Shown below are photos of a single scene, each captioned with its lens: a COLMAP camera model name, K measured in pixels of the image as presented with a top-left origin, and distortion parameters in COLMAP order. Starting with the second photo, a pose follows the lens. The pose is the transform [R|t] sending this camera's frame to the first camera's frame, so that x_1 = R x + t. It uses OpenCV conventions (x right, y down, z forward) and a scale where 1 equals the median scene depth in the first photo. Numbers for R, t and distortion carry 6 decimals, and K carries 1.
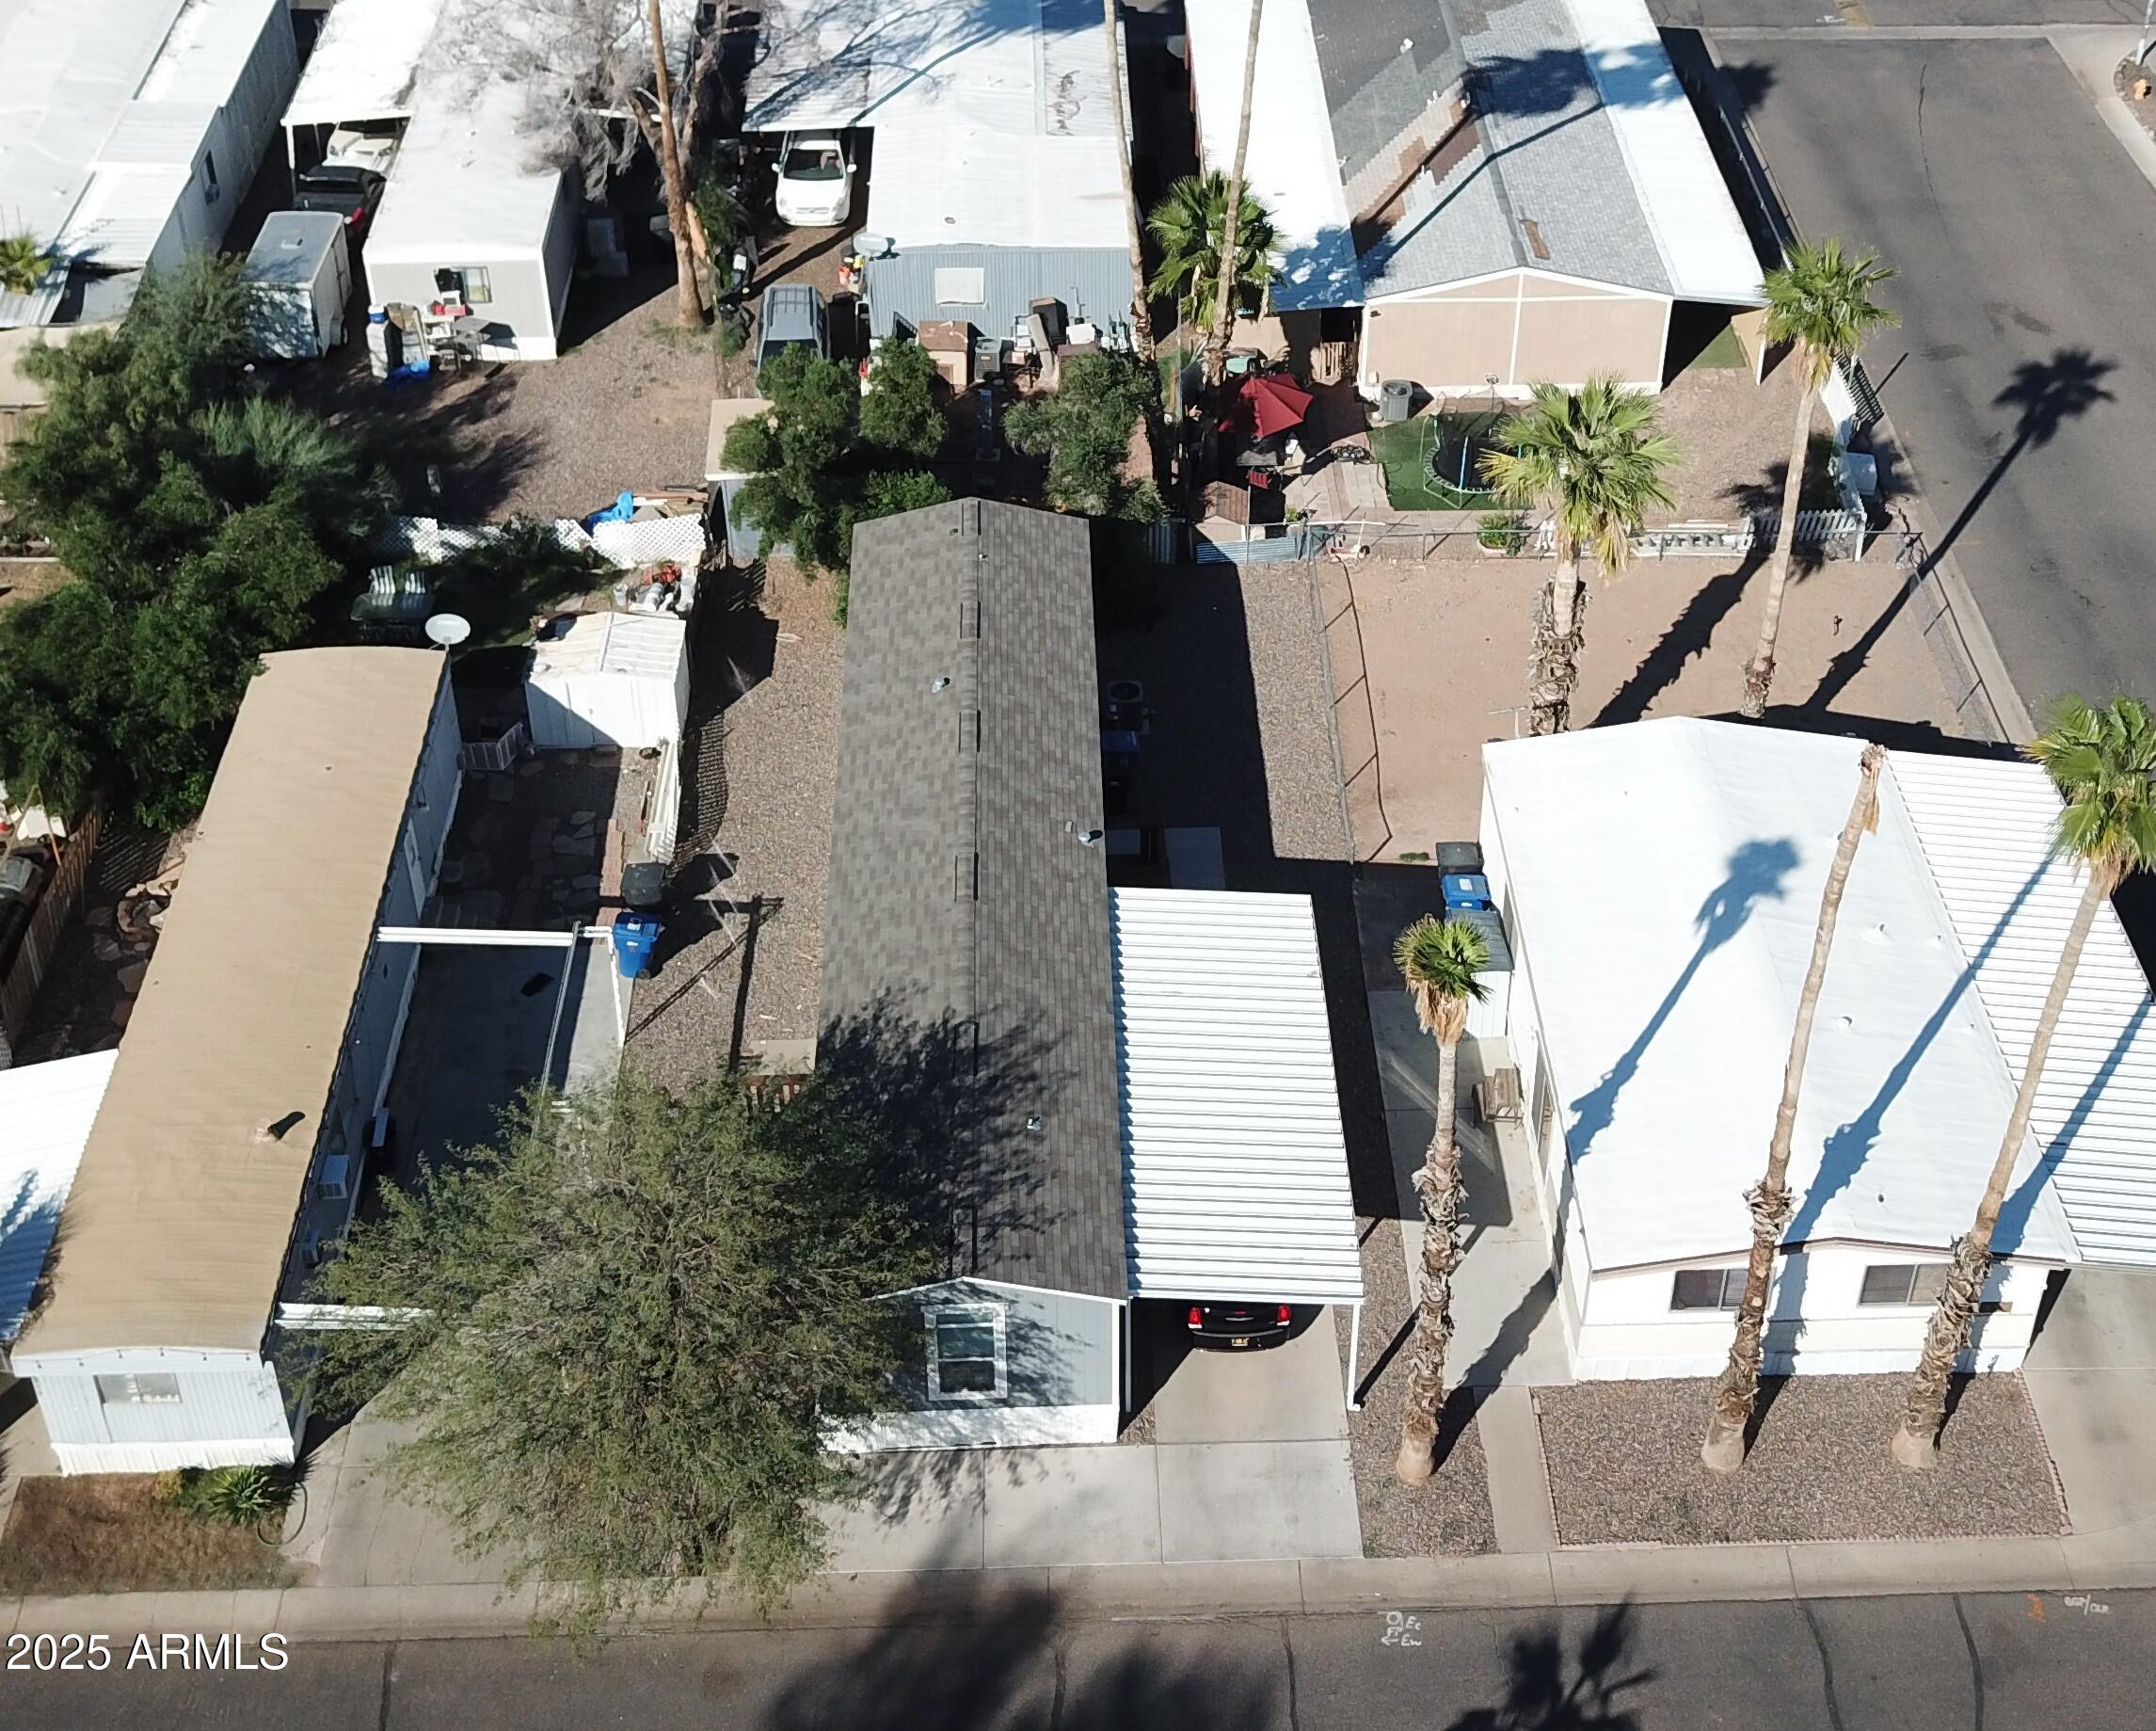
lens RADIAL K [[2701.0, 0, 1078.0], [0, 2701.0, 865.5], [0, 0, 1]] dist [0.000272, -0.005880]
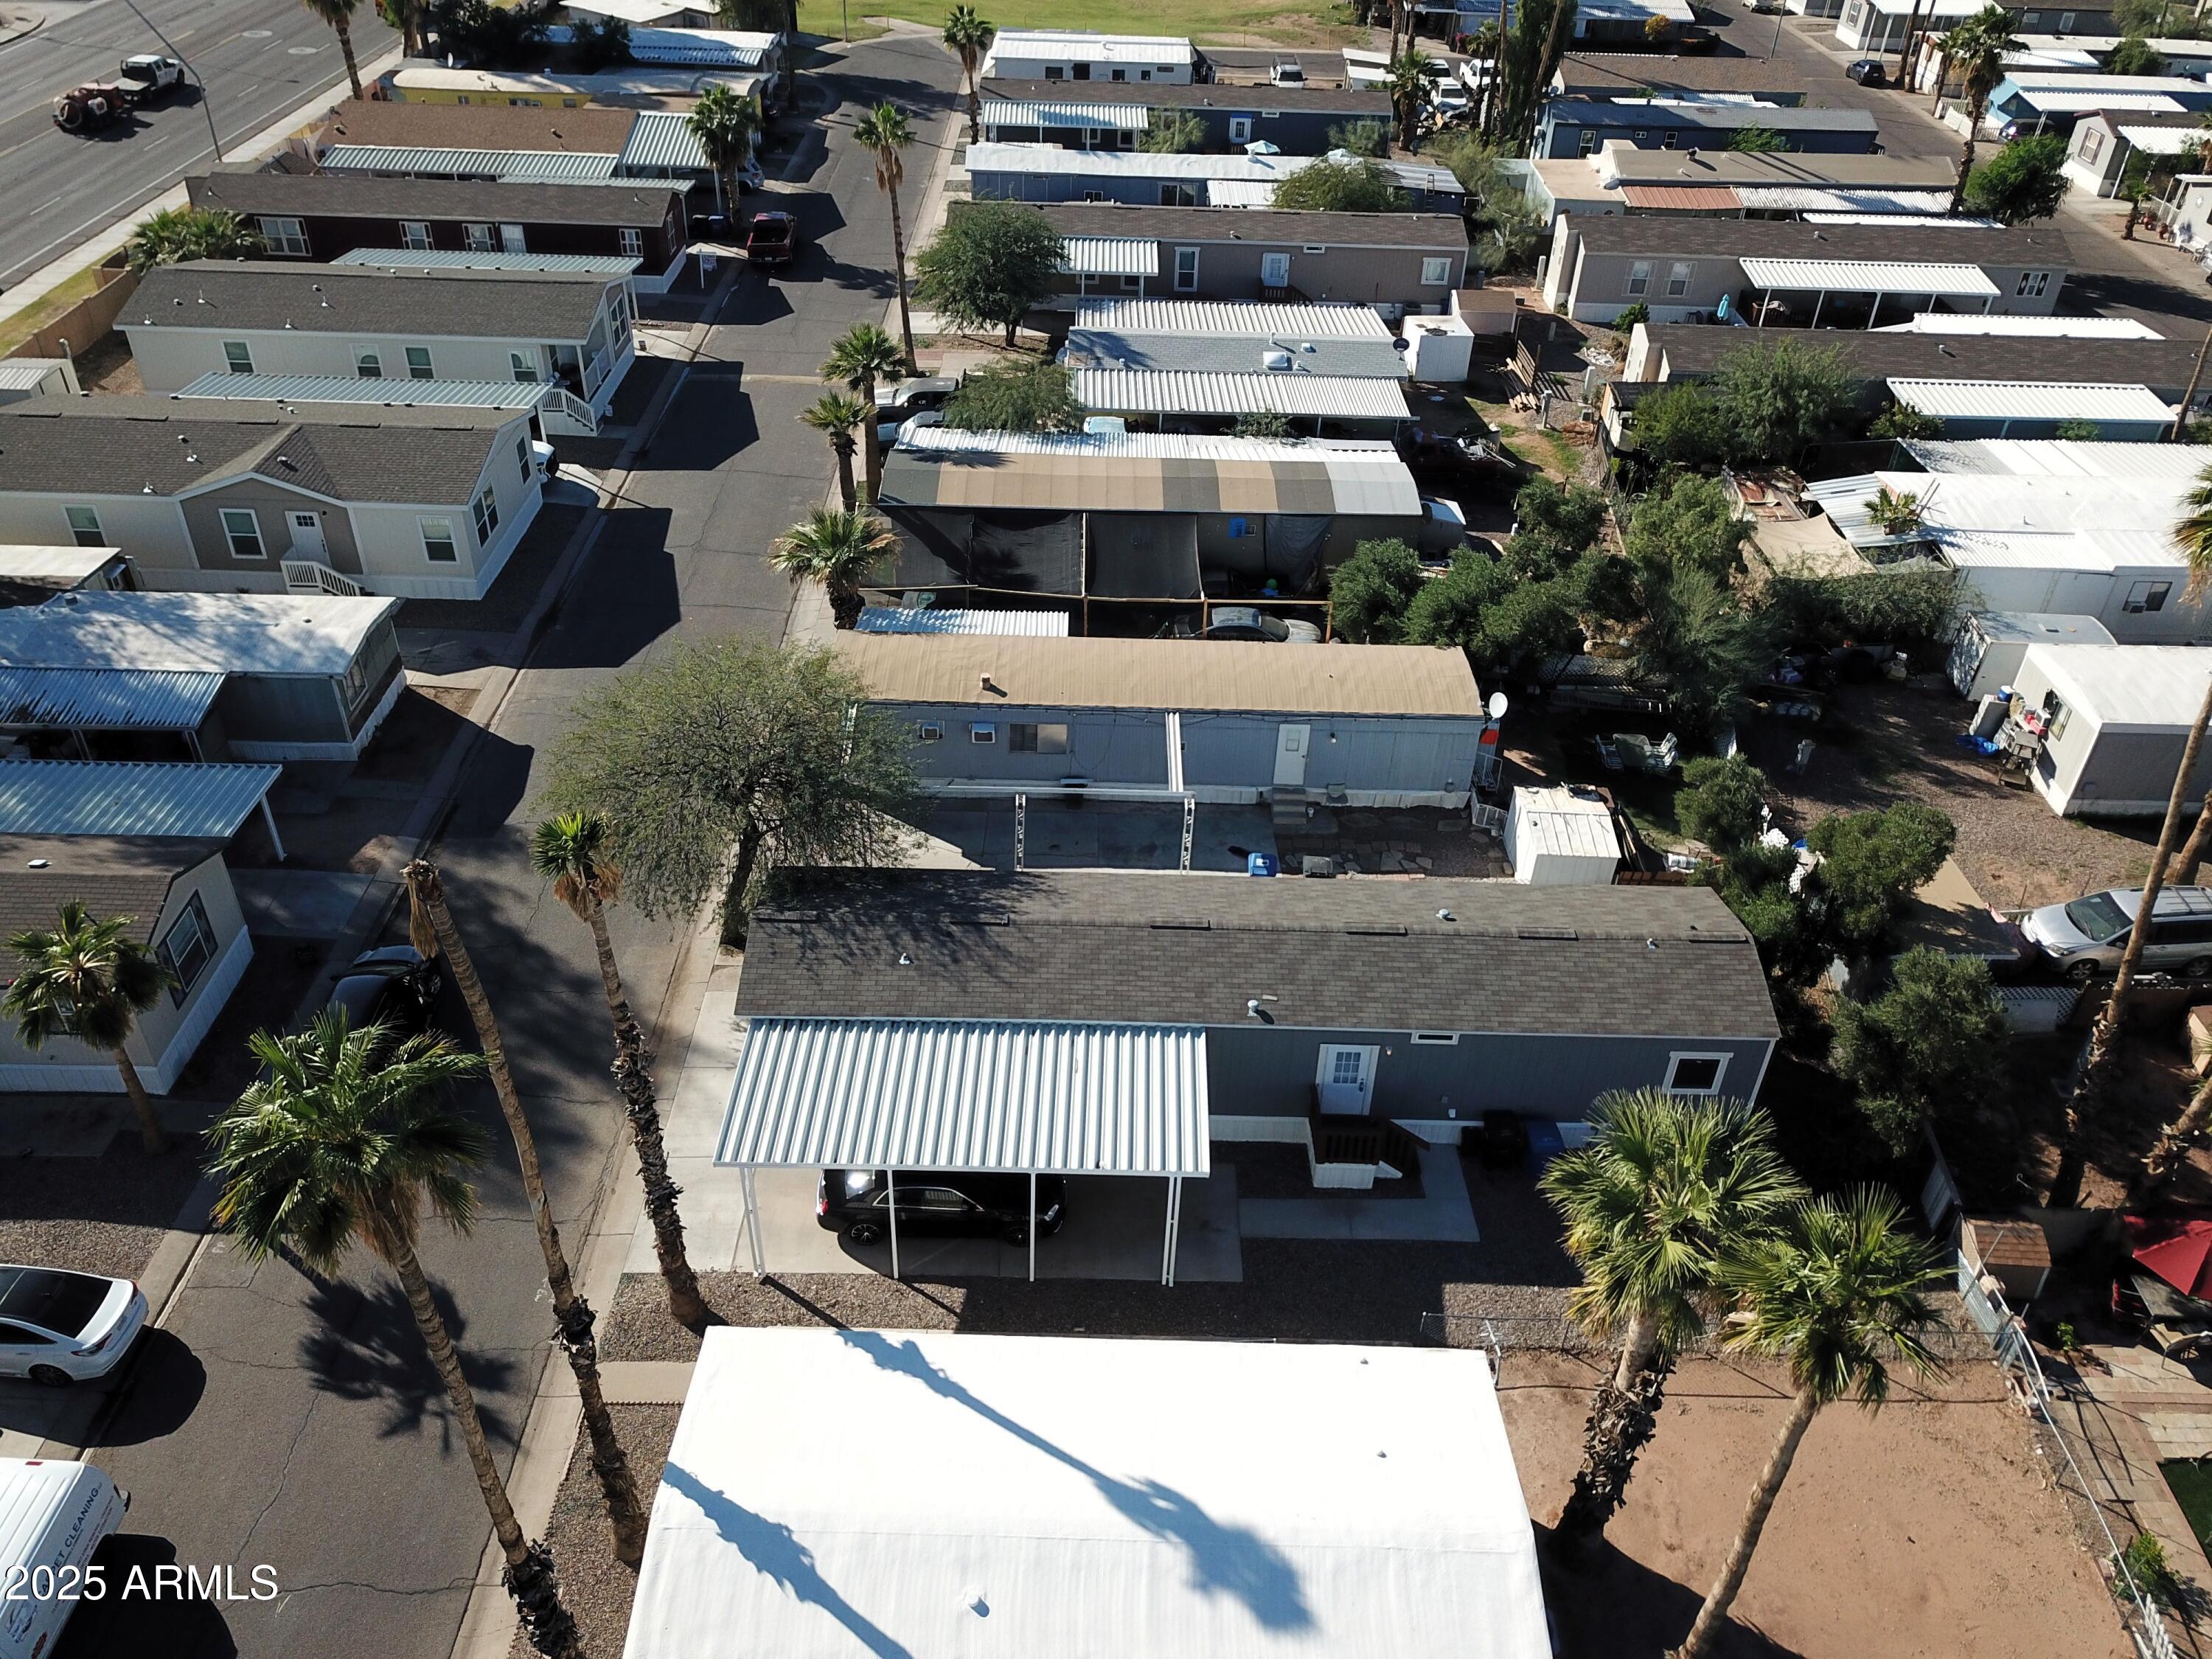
lens RADIAL K [[1678.4, 0, 1106.0], [0, 1678.4, 829.5], [0, 0, 1]] dist [0.002137, 0.000133]
pose [[-0.047235, 0.576046, -0.816051, 0.394670], [-0.663574, 0.592545, 0.456683, -0.245398], [0.746618, 0.563082, 0.354260, 0.485912]]
